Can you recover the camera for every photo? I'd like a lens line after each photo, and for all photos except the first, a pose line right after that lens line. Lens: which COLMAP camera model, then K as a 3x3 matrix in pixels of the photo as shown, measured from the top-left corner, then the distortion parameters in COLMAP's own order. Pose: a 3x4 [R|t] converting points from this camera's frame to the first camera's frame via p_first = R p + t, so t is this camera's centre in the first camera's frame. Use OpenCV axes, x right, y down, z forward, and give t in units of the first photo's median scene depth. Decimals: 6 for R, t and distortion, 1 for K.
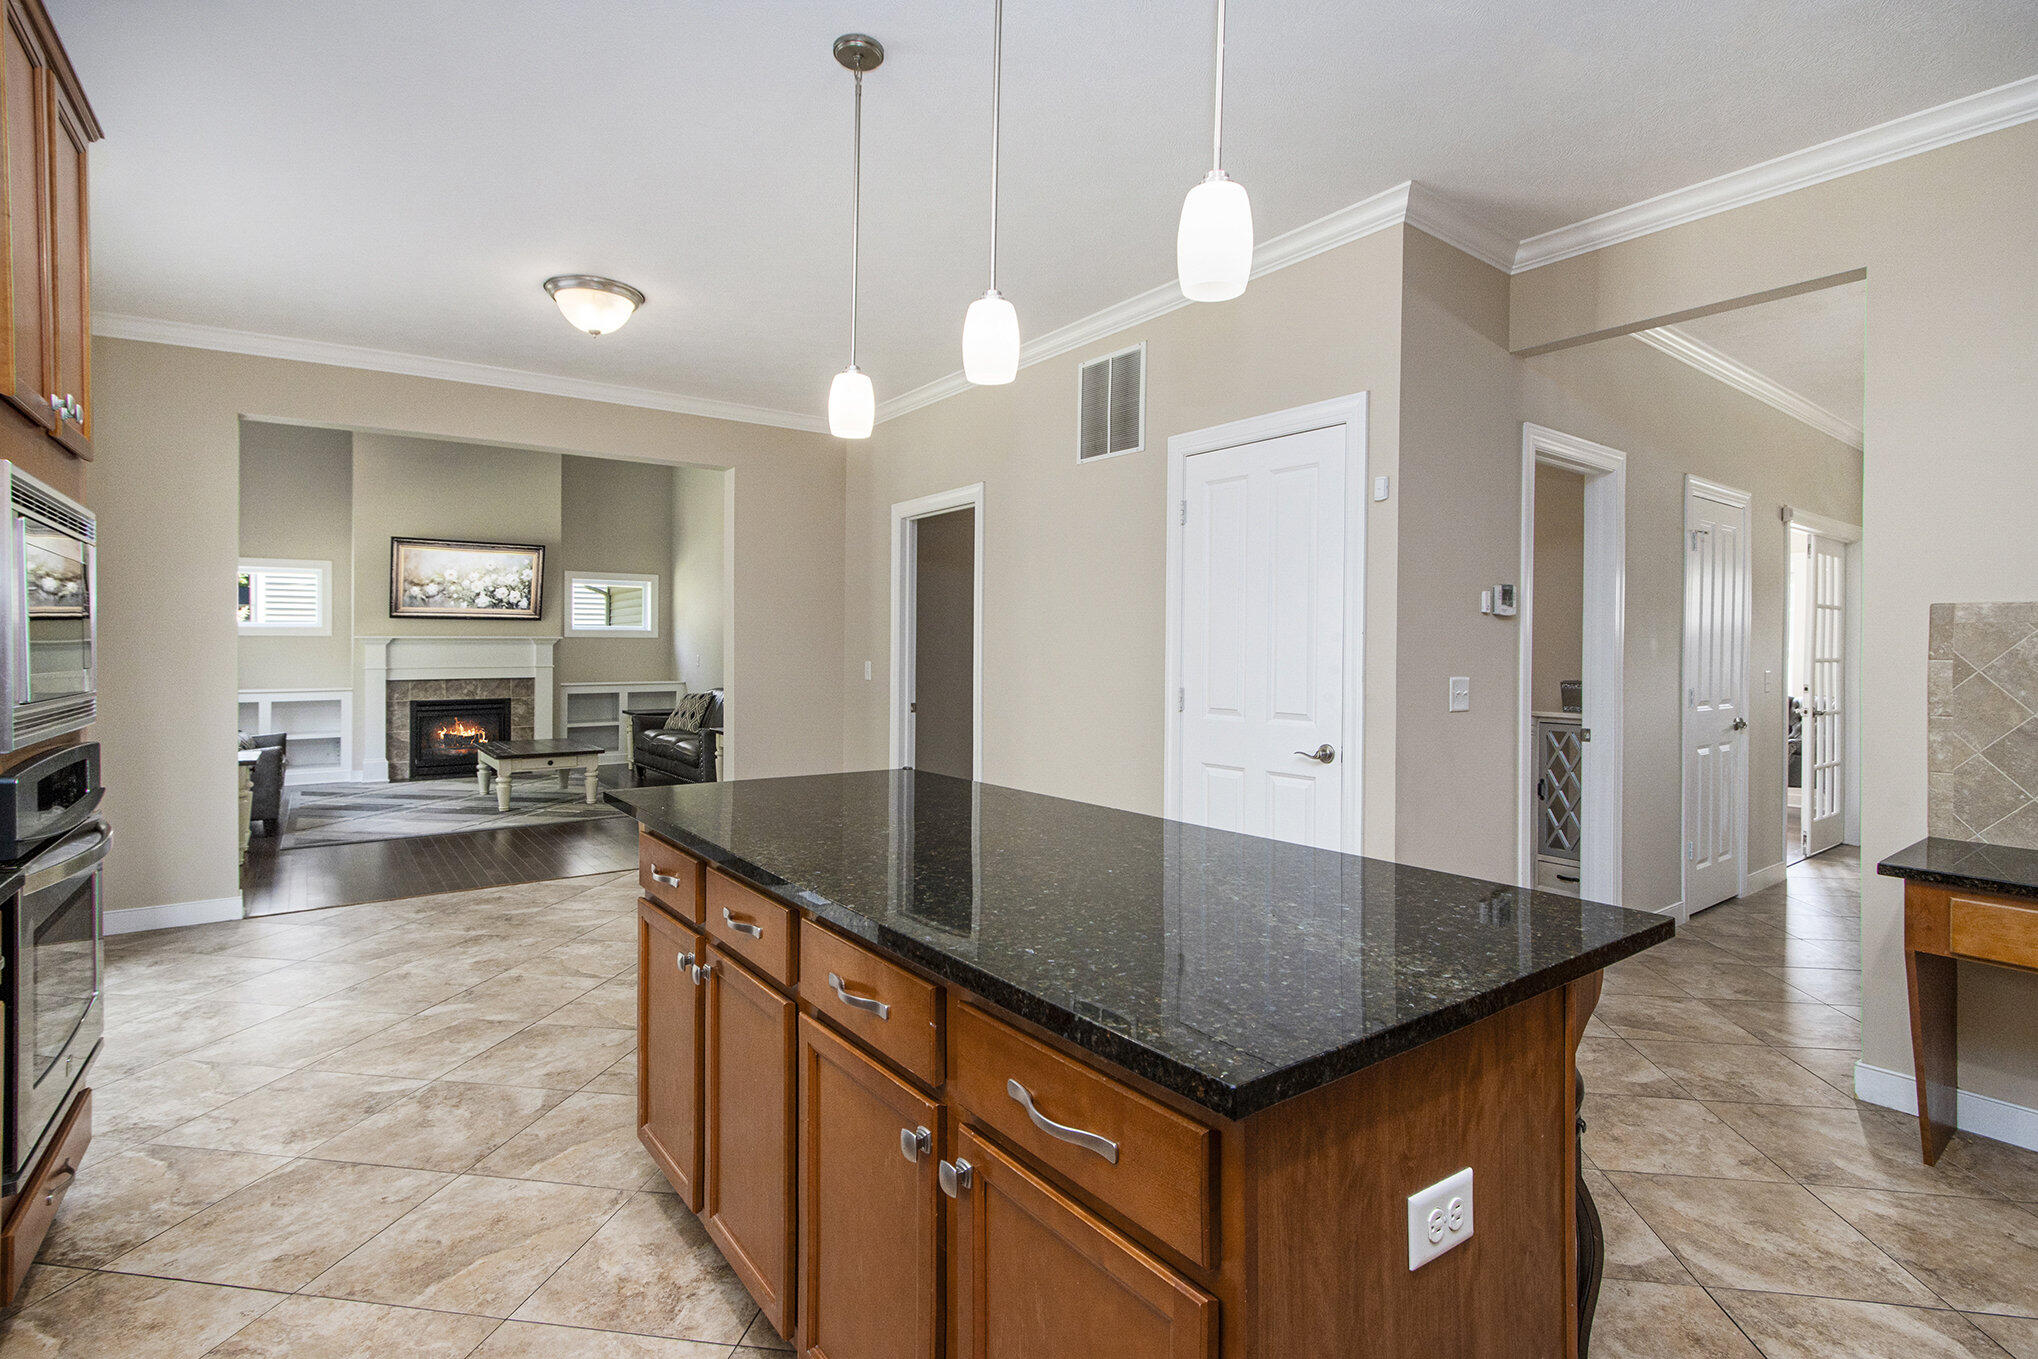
lens RADIAL K [[973.8, 0, 977.8], [0, 973.8, 647.6], [0, 0, 1]] dist [-0.005902, 0.005170]
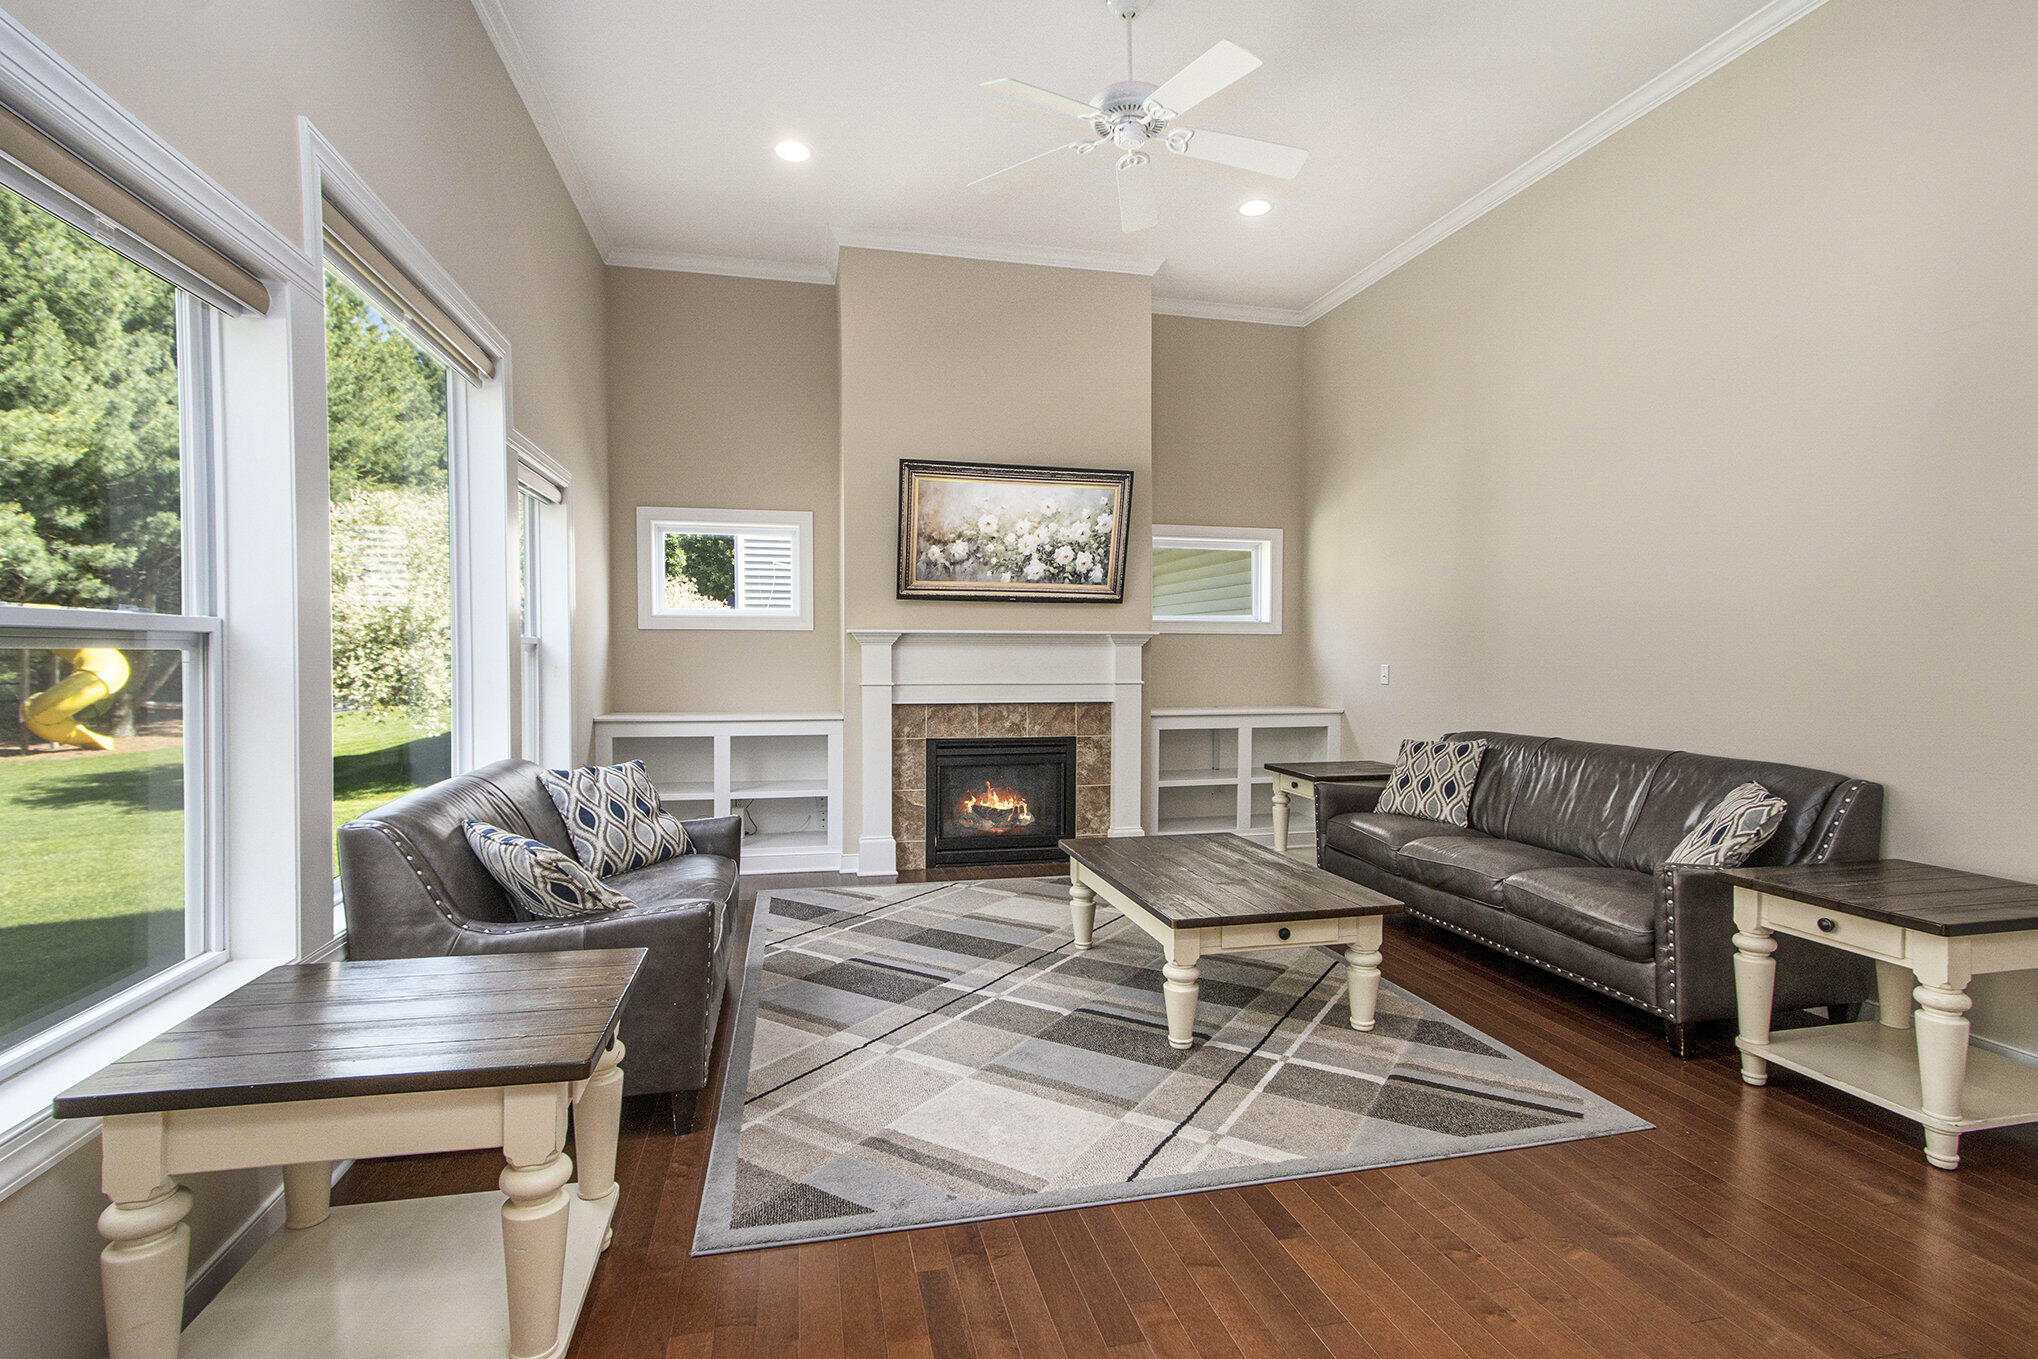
lens RADIAL K [[973.8, 0, 1021.9], [0, 973.8, 679.6], [0, 0, 1]] dist [-0.005902, 0.005170]
pose [[0.931019, 0.011295, -0.364796, -0.306448], [-0.001892, 0.999657, 0.026121, 0.002565], [0.364966, -0.023629, 0.930721, 0.458617]]
